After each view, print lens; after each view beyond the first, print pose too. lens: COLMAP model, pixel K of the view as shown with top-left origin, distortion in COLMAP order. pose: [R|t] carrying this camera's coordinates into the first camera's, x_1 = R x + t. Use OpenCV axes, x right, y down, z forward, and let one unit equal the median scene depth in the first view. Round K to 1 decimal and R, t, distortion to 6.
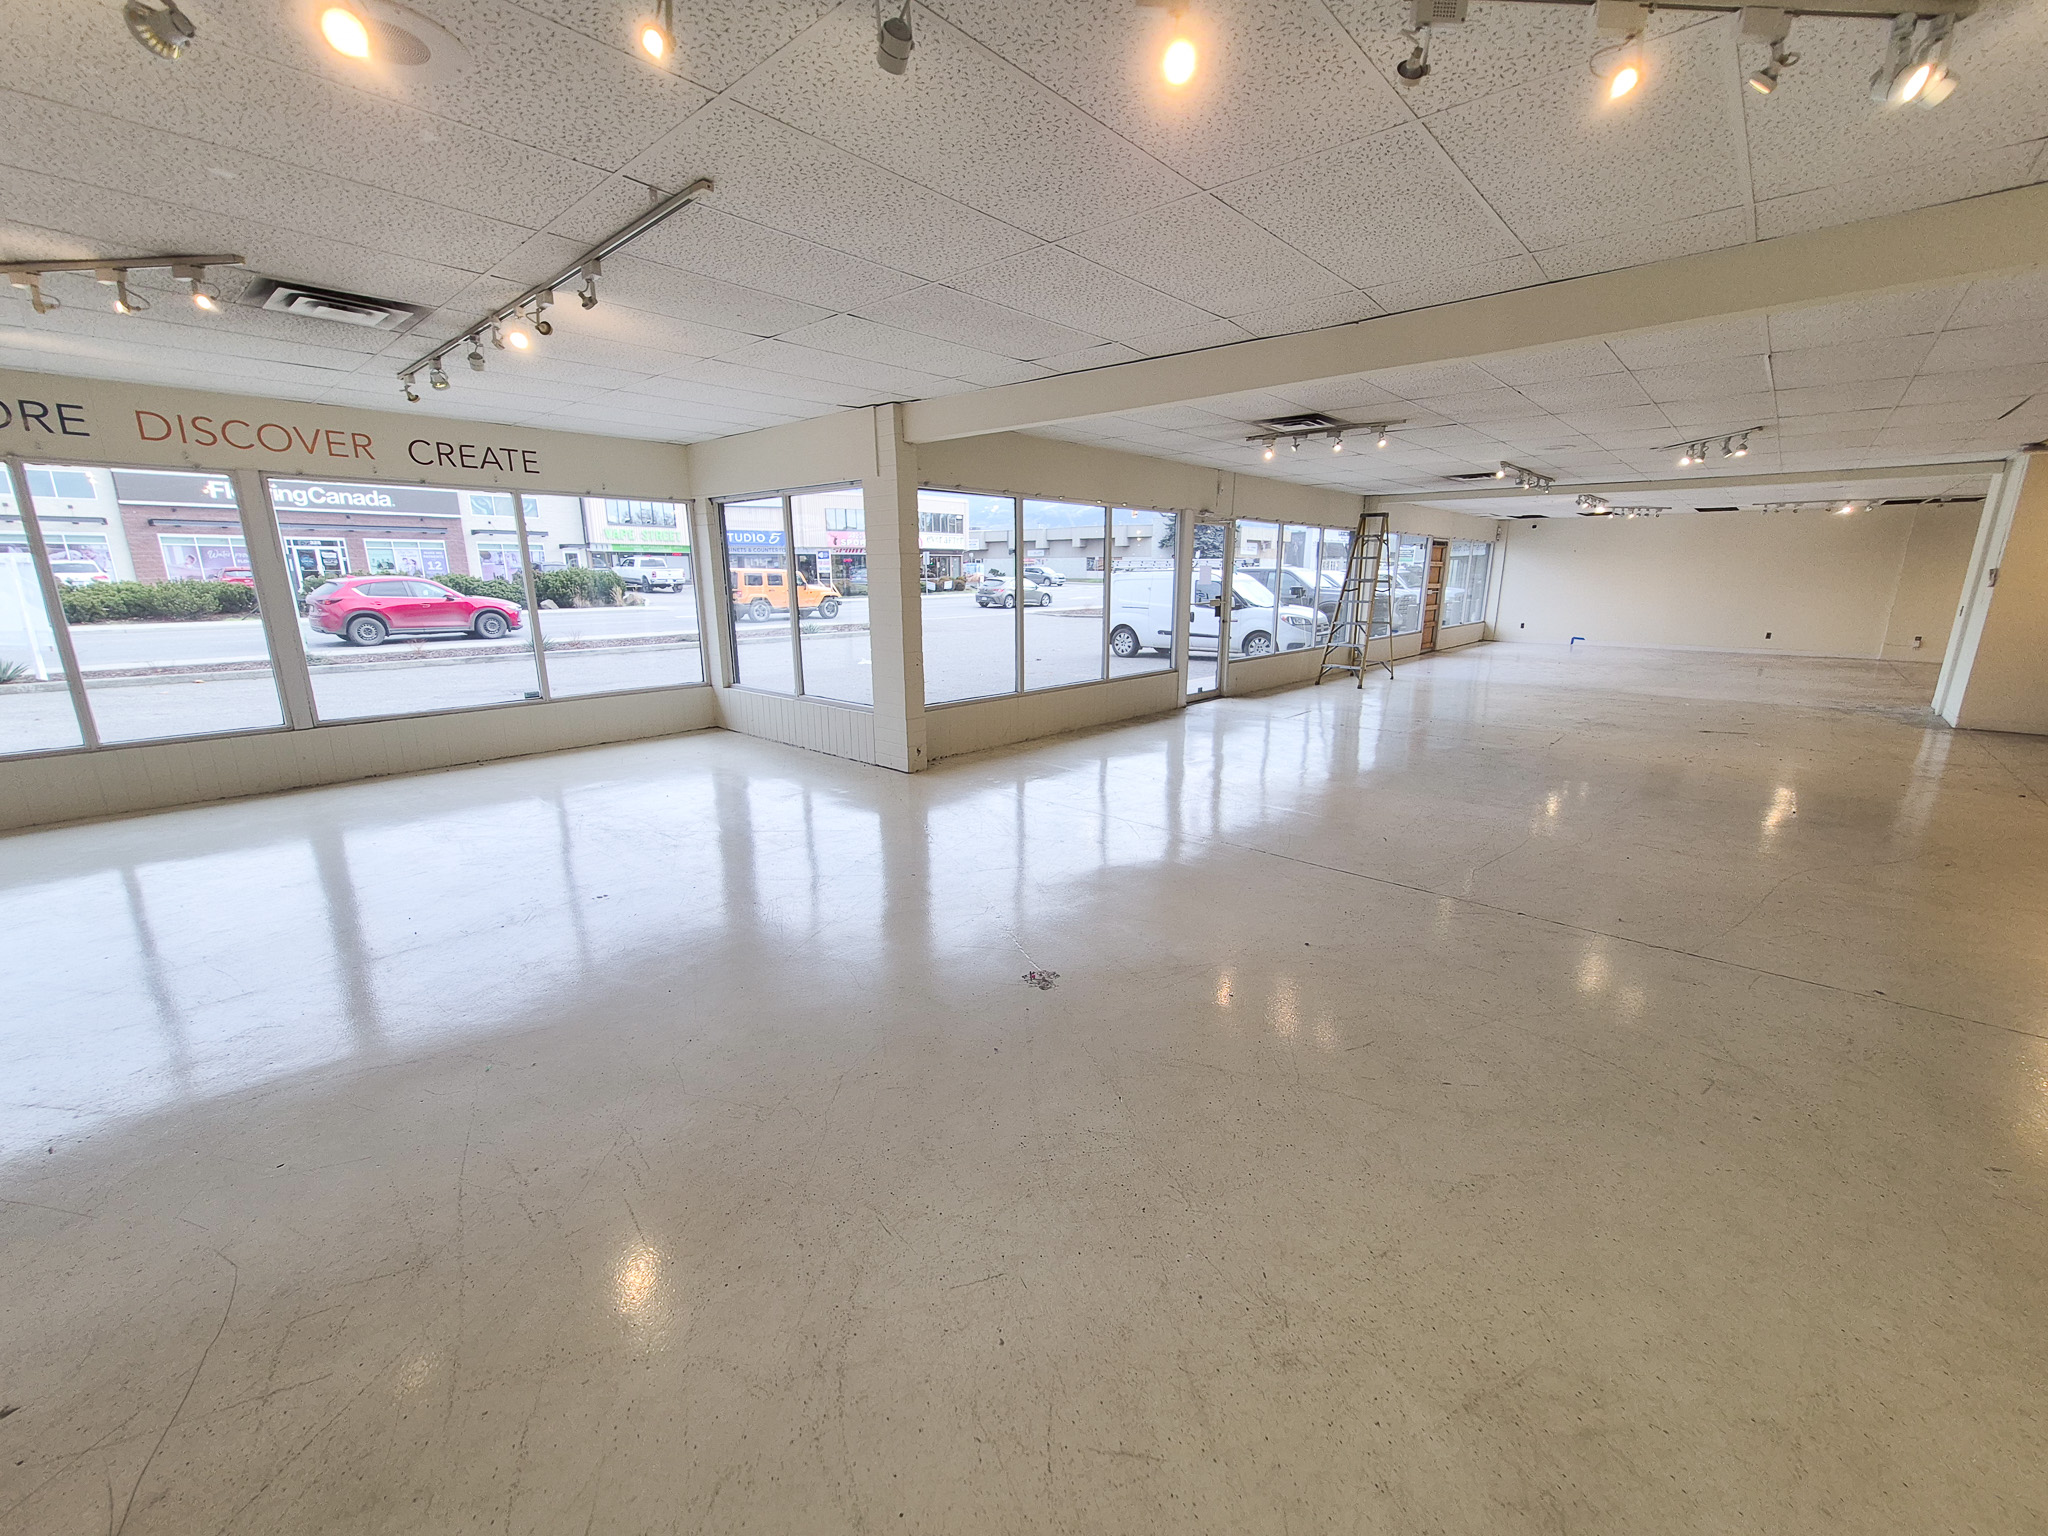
lens RADIAL K [[822.2, 0, 1045.9], [0, 822.2, 775.7], [0, 0, 1]] dist [-0.001331, -0.000217]
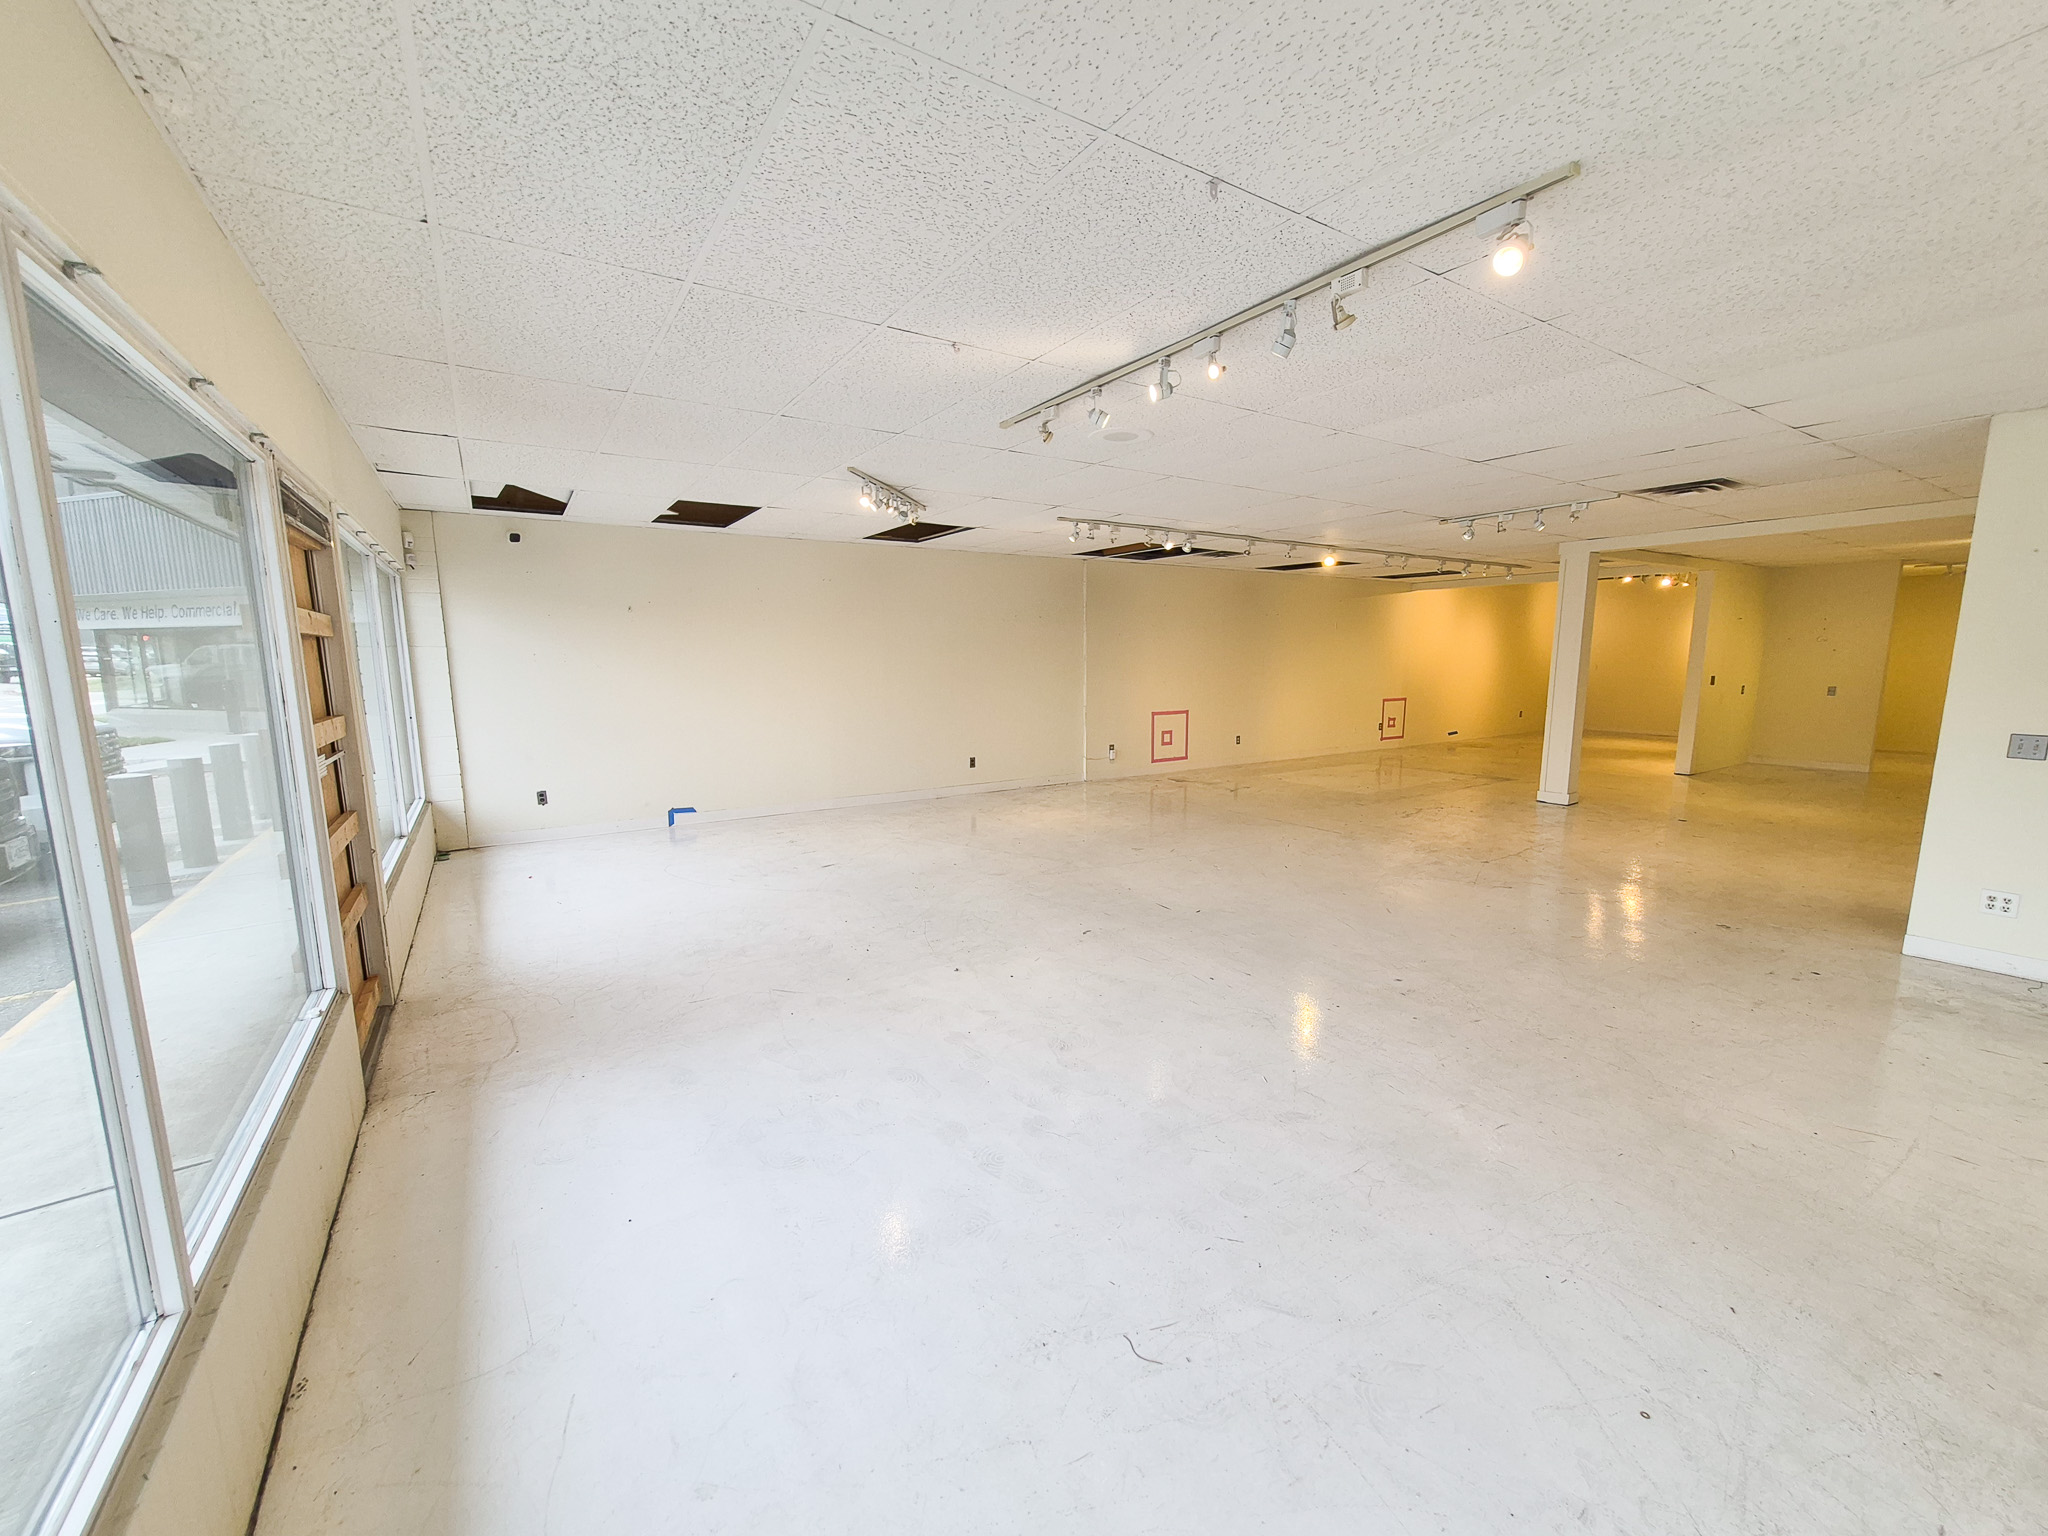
lens RADIAL K [[822.2, 0, 1045.9], [0, 822.2, 775.7], [0, 0, 1]] dist [-0.001331, -0.000217]
pose [[0.263897, -0.145223, 0.953556, 0.117377], [0.234990, 0.968493, 0.082464, -0.070125], [-0.935488, 0.202314, 0.289708, 0.278703]]
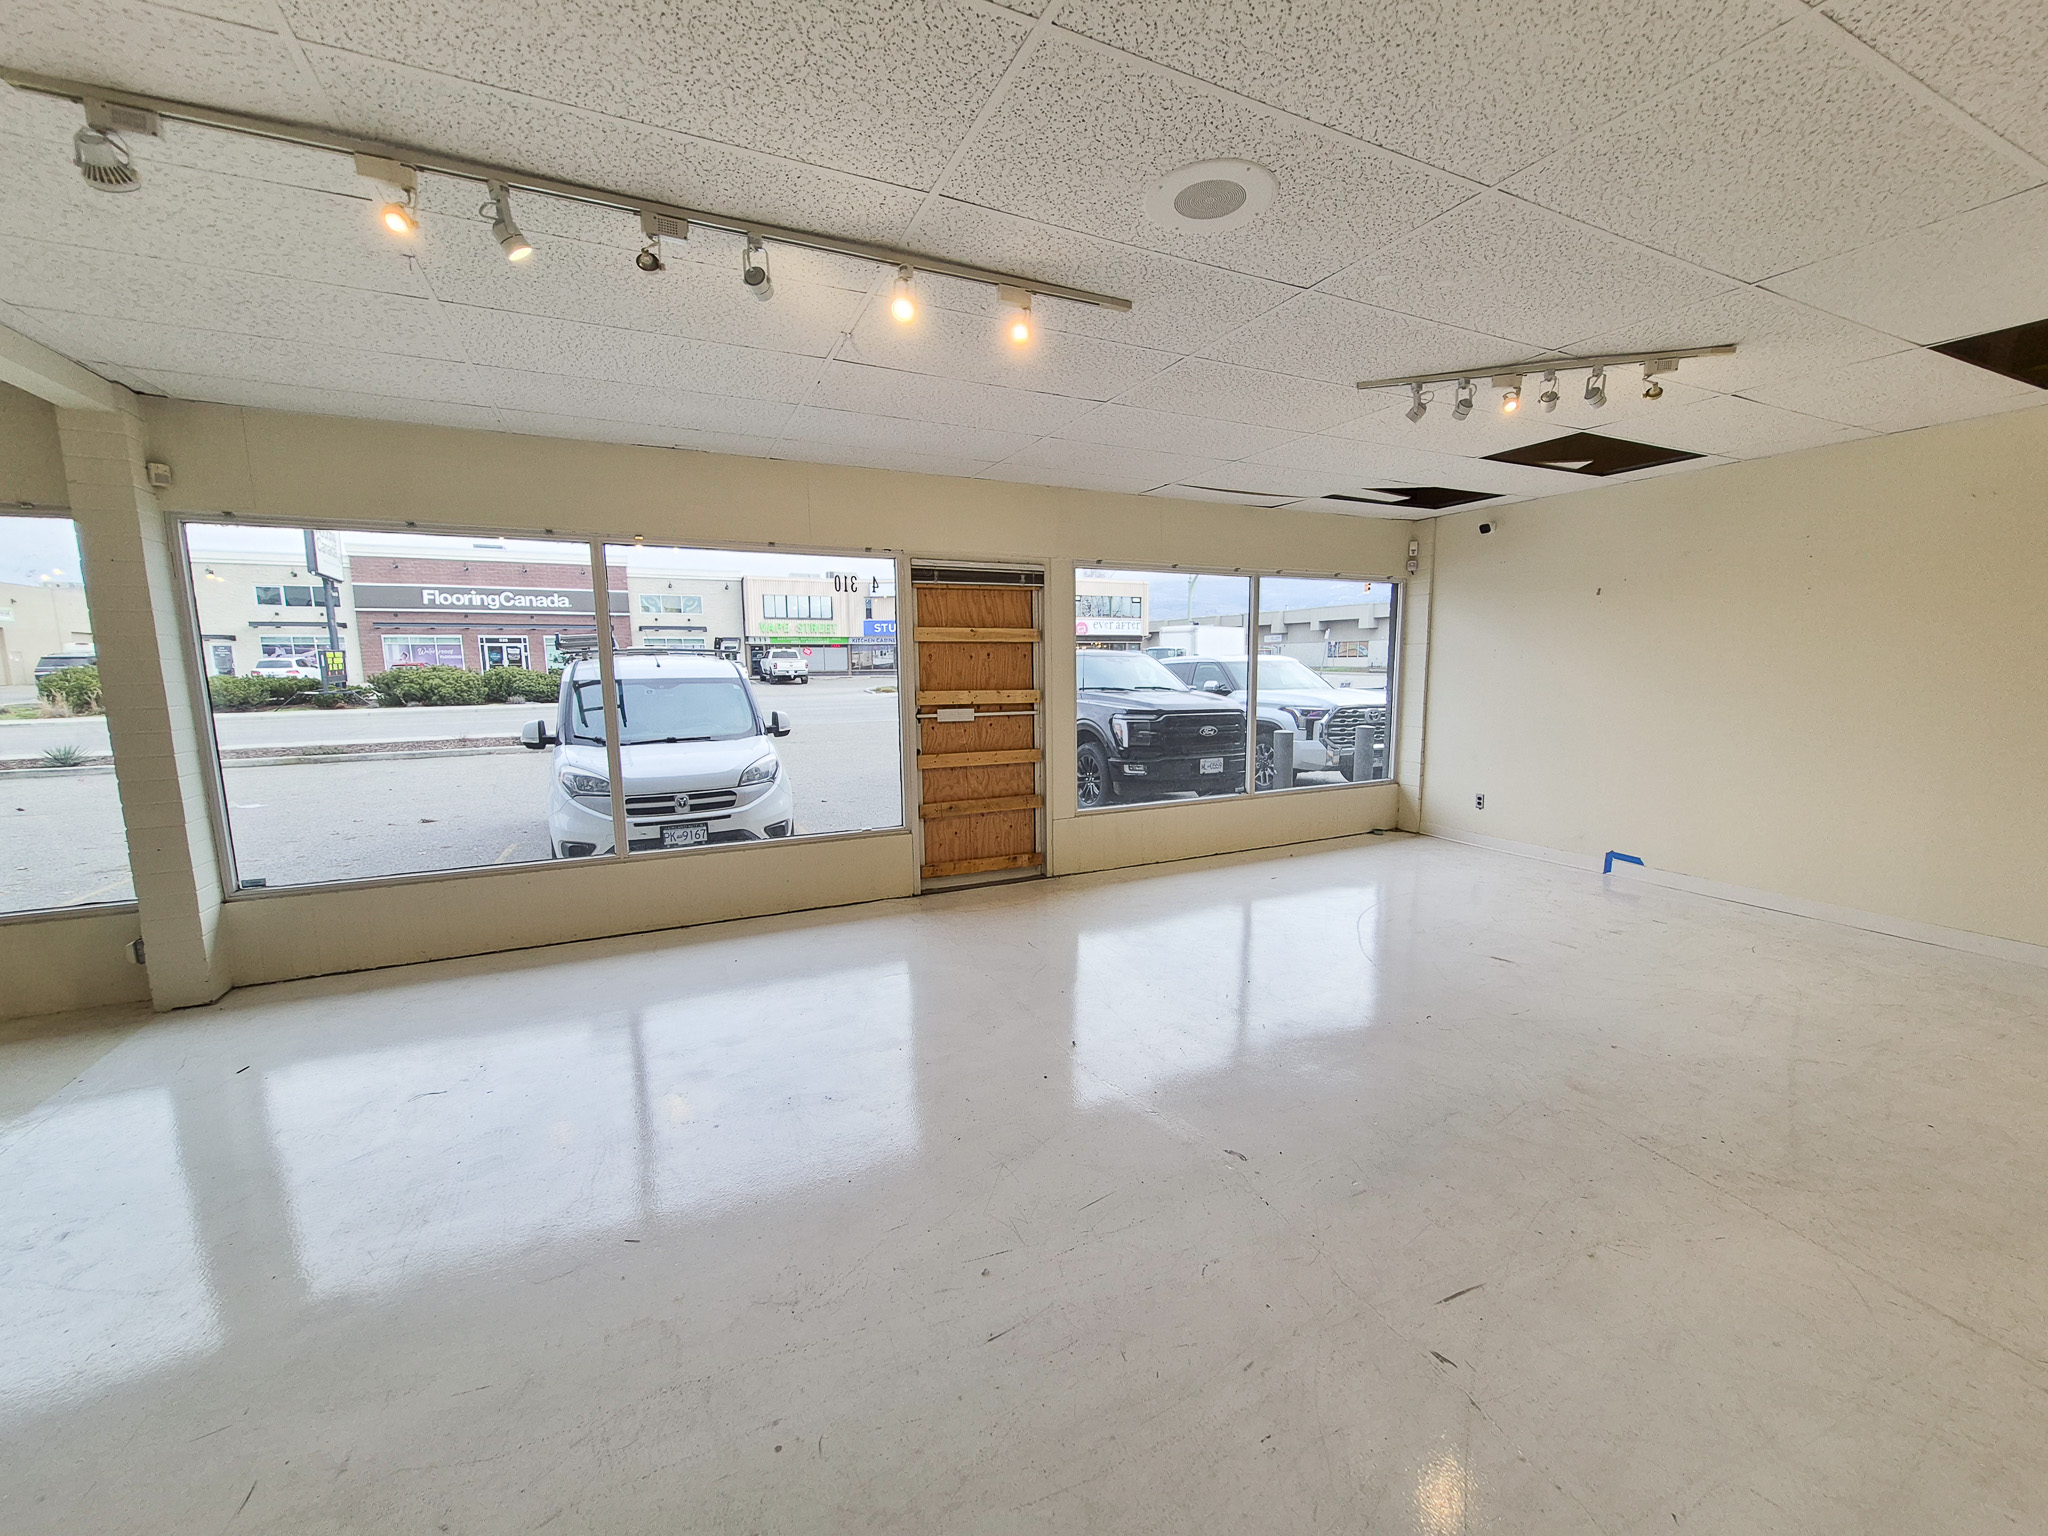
lens RADIAL K [[822.2, 0, 1045.9], [0, 822.2, 775.7], [0, 0, 1]] dist [-0.001331, -0.000217]
pose [[0.920493, 0.046252, -0.388012, 0.225468], [-0.086240, 0.992532, -0.086277, -0.060759], [0.381124, 0.112879, 0.917607, 0.248042]]
